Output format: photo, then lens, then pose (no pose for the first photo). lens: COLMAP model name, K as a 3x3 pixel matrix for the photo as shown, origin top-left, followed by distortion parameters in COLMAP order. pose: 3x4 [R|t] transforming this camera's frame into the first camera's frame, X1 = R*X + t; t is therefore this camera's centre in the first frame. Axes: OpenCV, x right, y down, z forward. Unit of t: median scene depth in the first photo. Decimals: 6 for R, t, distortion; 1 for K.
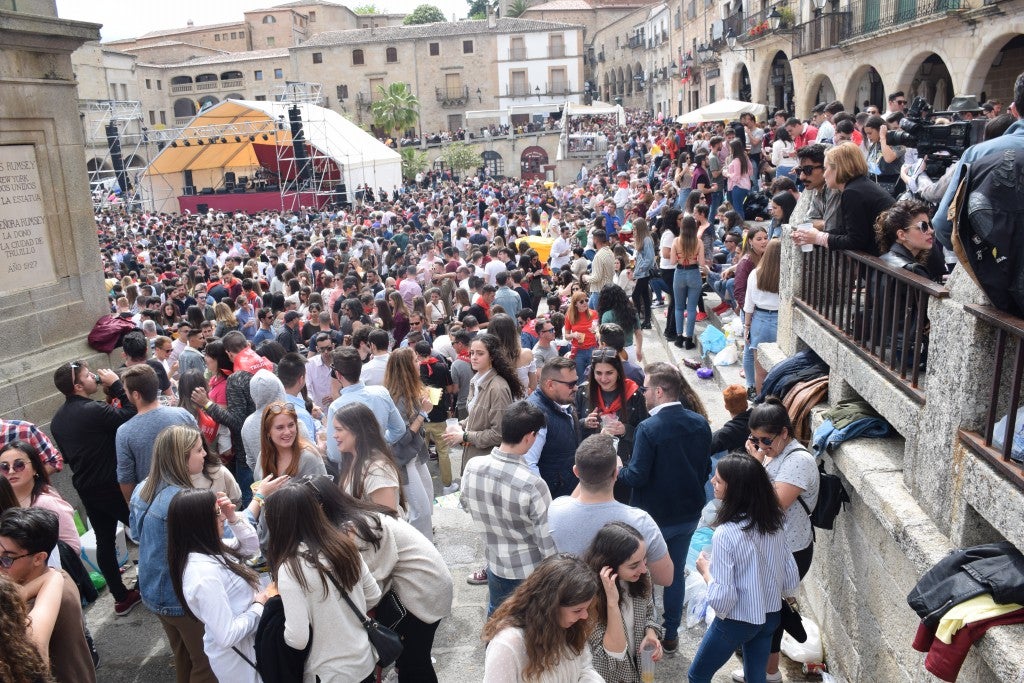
lens RADIAL K [[797.3, 0, 504.2], [0, 797.3, 339.7], [0, 0, 1]] dist [-0.155396, 0.109073]
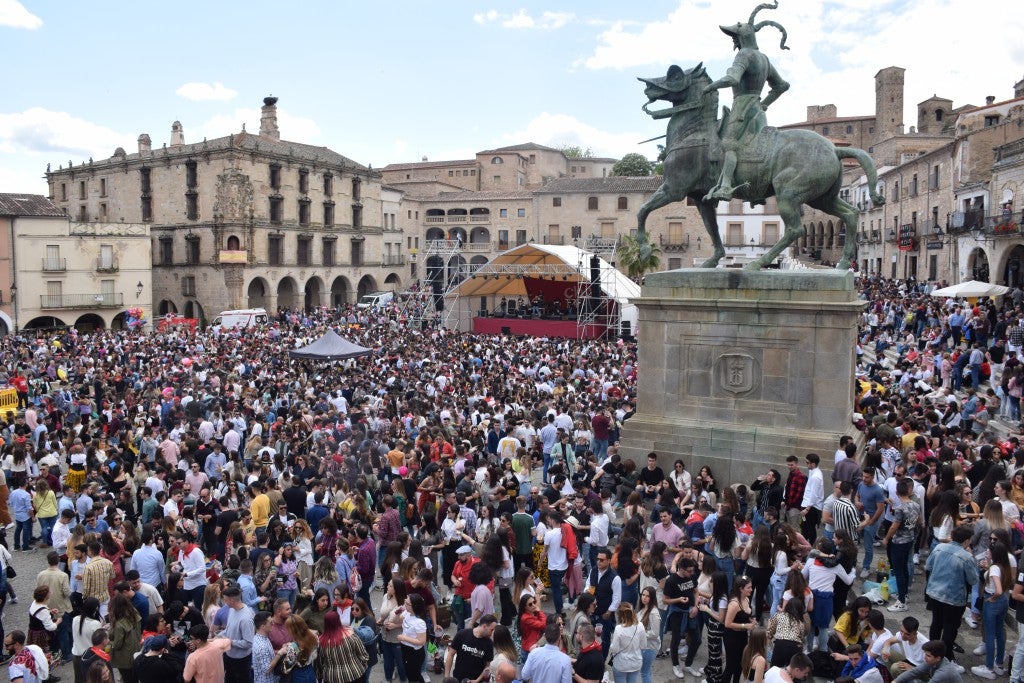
lens RADIAL K [[797.3, 0, 504.2], [0, 797.3, 339.7], [0, 0, 1]] dist [-0.155396, 0.109073]
pose [[0.982021, 0.068261, -0.175996, -0.096432], [-0.094018, 0.985328, -0.142439, 0.014324], [0.163691, 0.156425, 0.974031, -0.128821]]
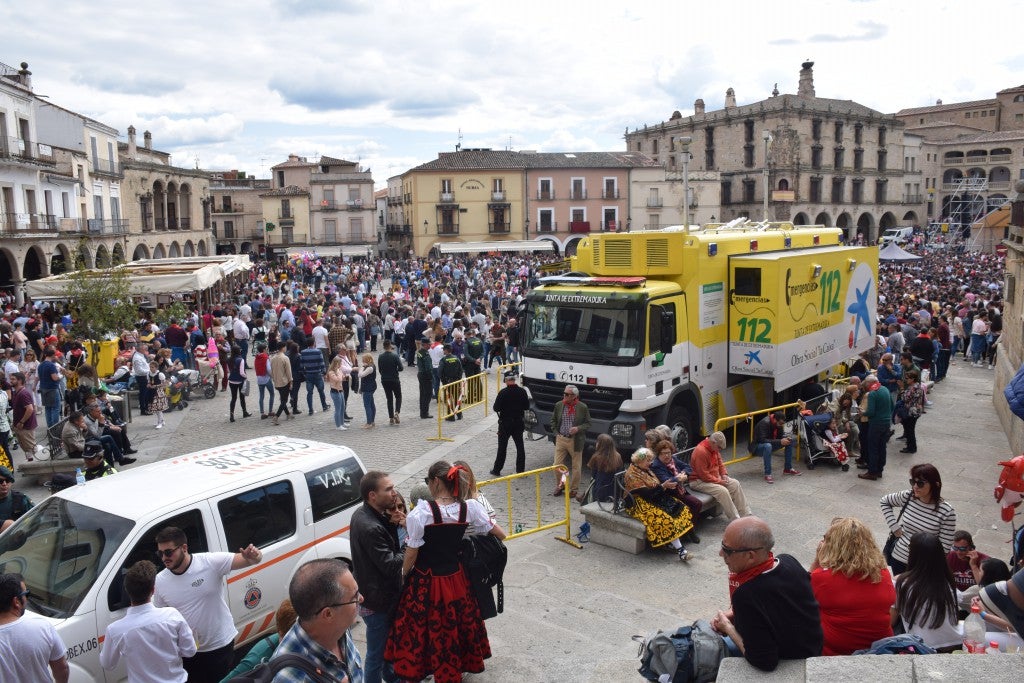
lens RADIAL K [[797.3, 0, 504.2], [0, 797.3, 339.7], [0, 0, 1]] dist [-0.155396, 0.109073]
pose [[0.720117, 0.139485, -0.679687, -0.063220], [-0.184263, 0.982856, 0.006478, 0.091640], [0.668938, 0.120577, 0.733473, -0.385642]]
